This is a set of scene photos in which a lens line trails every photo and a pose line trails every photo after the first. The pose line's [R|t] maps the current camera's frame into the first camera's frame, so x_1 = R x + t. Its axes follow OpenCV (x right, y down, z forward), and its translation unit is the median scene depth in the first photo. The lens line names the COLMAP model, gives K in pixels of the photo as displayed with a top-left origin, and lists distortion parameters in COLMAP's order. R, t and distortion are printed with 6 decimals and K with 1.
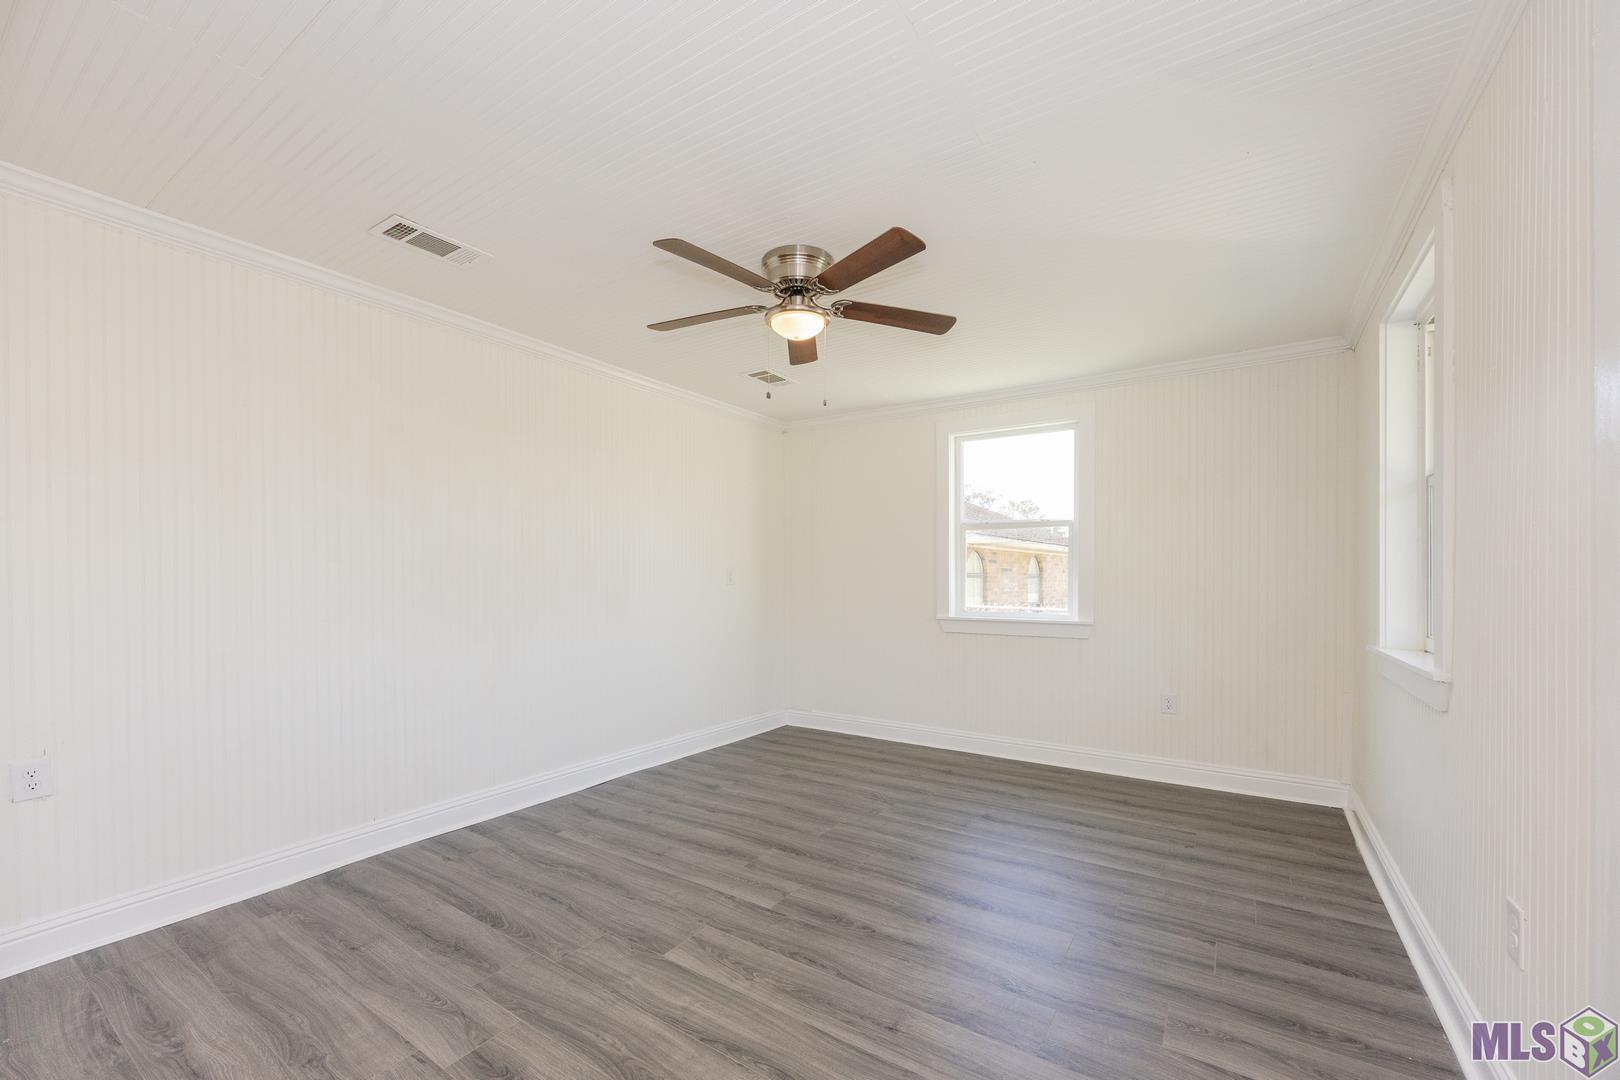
lens RADIAL K [[646.3, 0, 811.1], [0, 646.3, 581.5], [0, 0, 1]] dist [-0.001049, -0.000025]
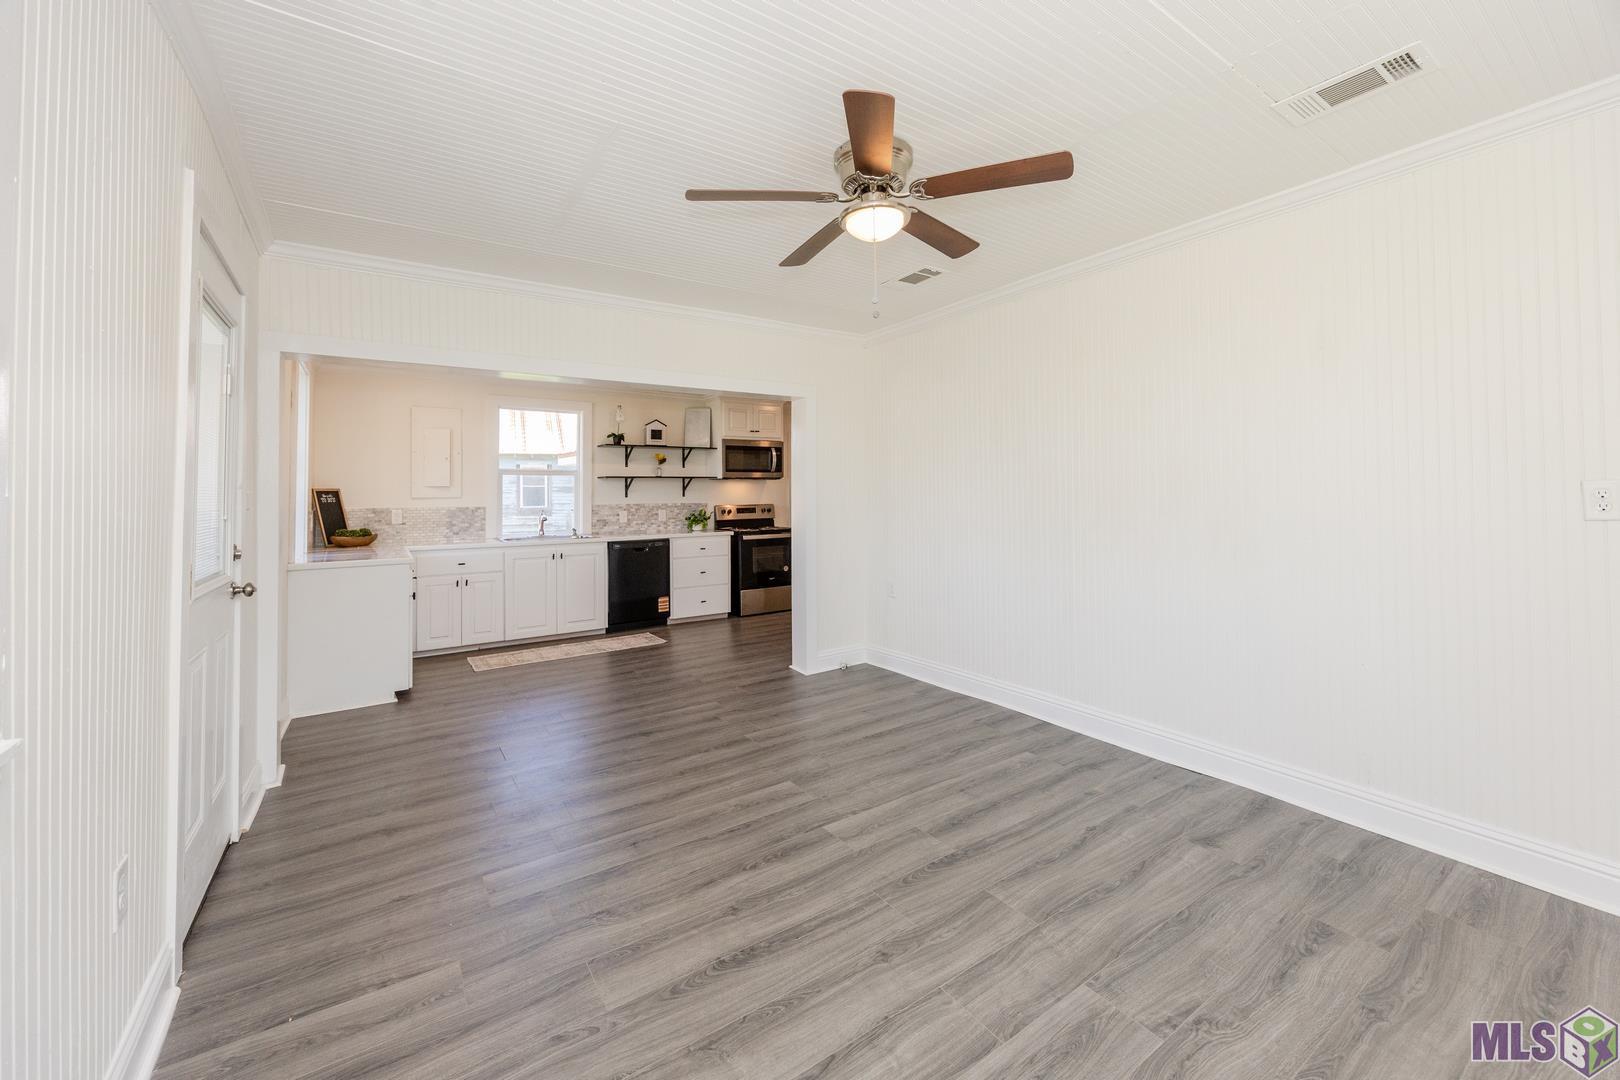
lens RADIAL K [[642.1, 0, 810.6], [0, 642.1, 486.6], [0, 0, 1]] dist [-0.002159, -0.000037]
pose [[-0.383876, -0.003907, -0.923376, 0.780759], [0.007432, 0.999946, -0.007320, -0.046612], [0.923355, -0.009673, -0.383826, 1.165358]]
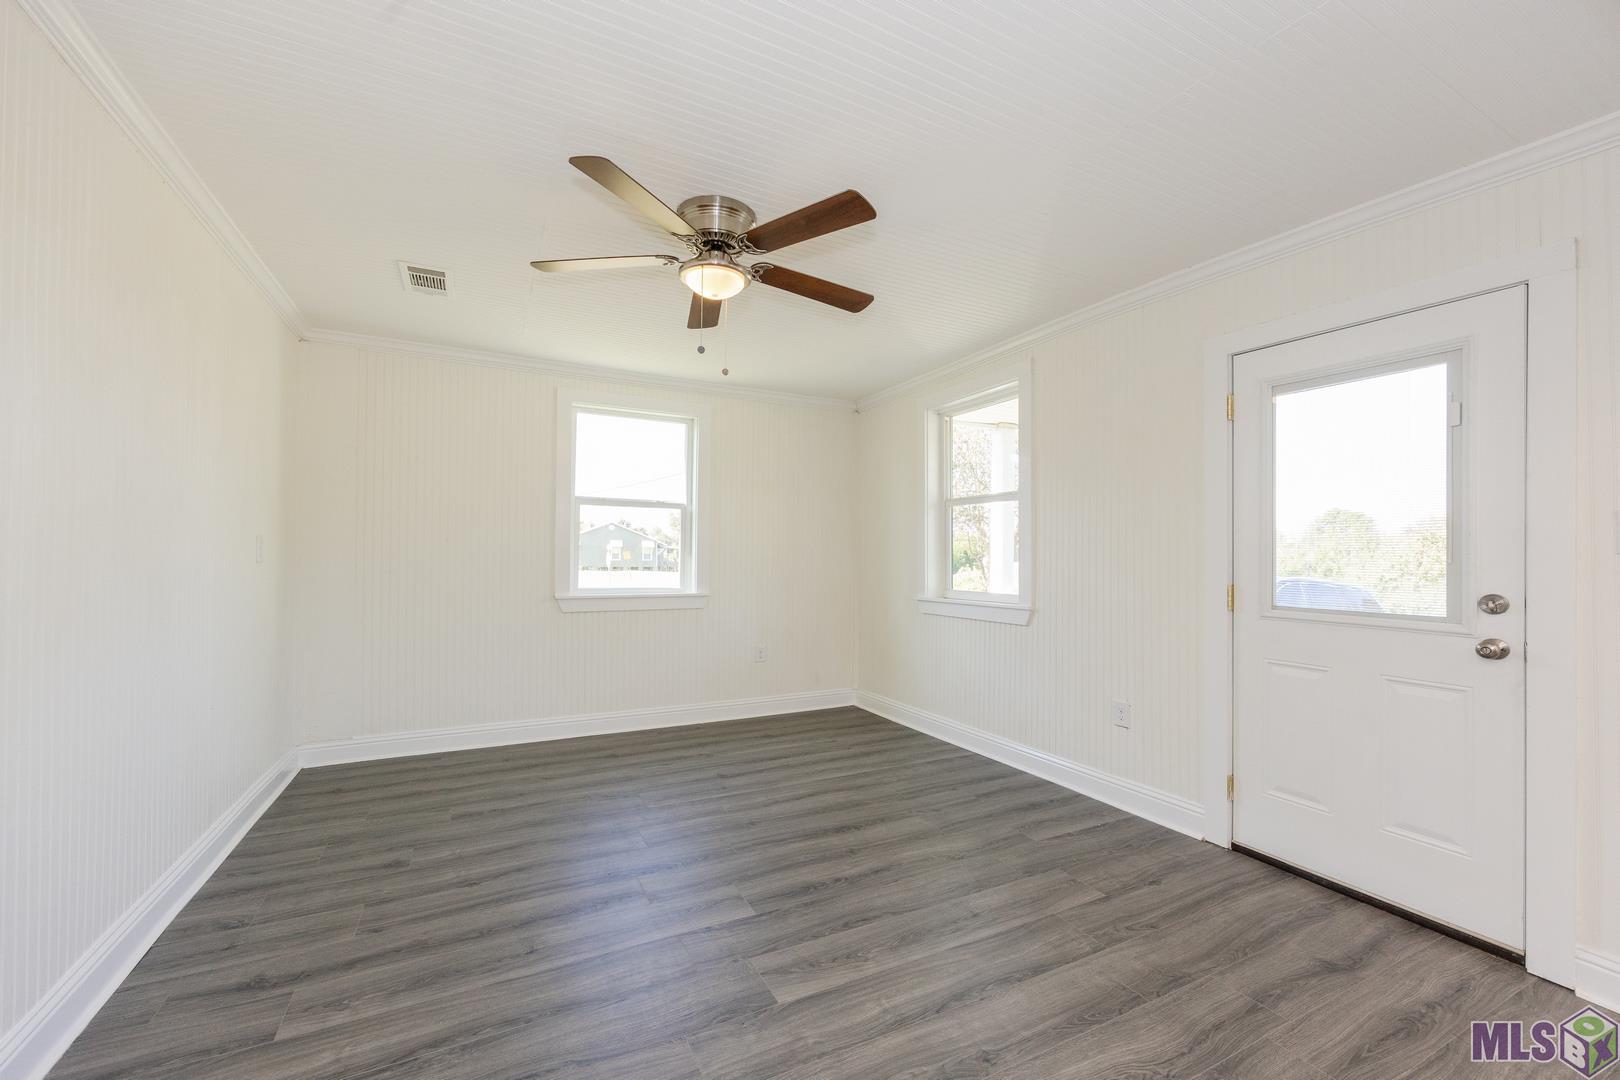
lens RADIAL K [[645.9, 0, 805.2], [0, 645.9, 555.0], [0, 0, 1]] dist [-0.000871, -0.000182]
pose [[0.495244, 0.008358, 0.868714, -0.682890], [-0.003731, 0.999965, -0.007494, 0.008185], [-0.868746, 0.000470, 0.495258, 0.410338]]
